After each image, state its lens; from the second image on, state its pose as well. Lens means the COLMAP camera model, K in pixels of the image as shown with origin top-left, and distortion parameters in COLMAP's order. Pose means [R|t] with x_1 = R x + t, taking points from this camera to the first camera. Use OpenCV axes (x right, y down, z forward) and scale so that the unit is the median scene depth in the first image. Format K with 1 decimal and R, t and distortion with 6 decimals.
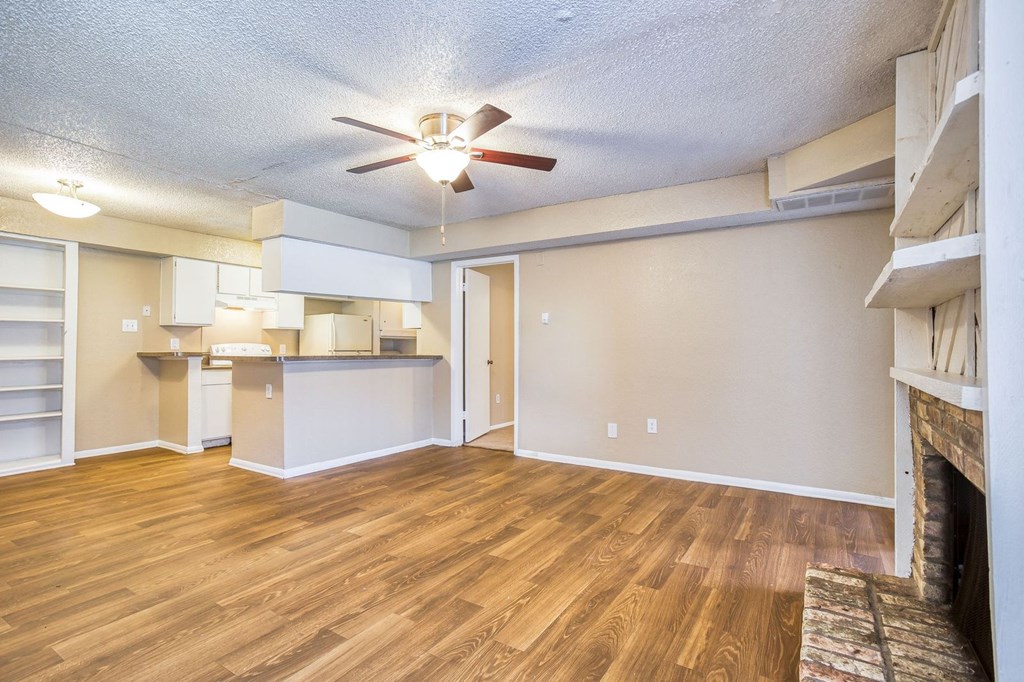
lens RADIAL K [[539.1, 0, 509.8], [0, 539.1, 334.5], [0, 0, 1]] dist [0.009394, 0.005730]
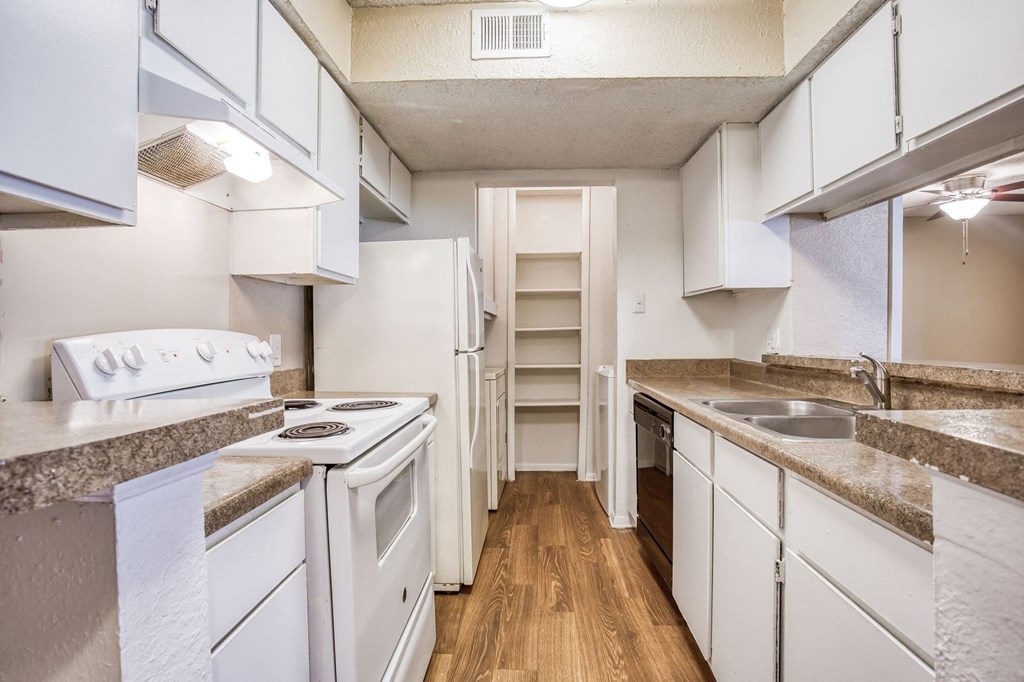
lens RADIAL K [[539.1, 0, 514.2], [0, 539.1, 336.7], [0, 0, 1]] dist [0.009394, 0.005730]
pose [[-0.882364, -0.001867, -0.470564, 0.231331], [0.008675, 0.999758, -0.020233, 0.032744], [0.470488, -0.021935, -0.882134, 1.789612]]
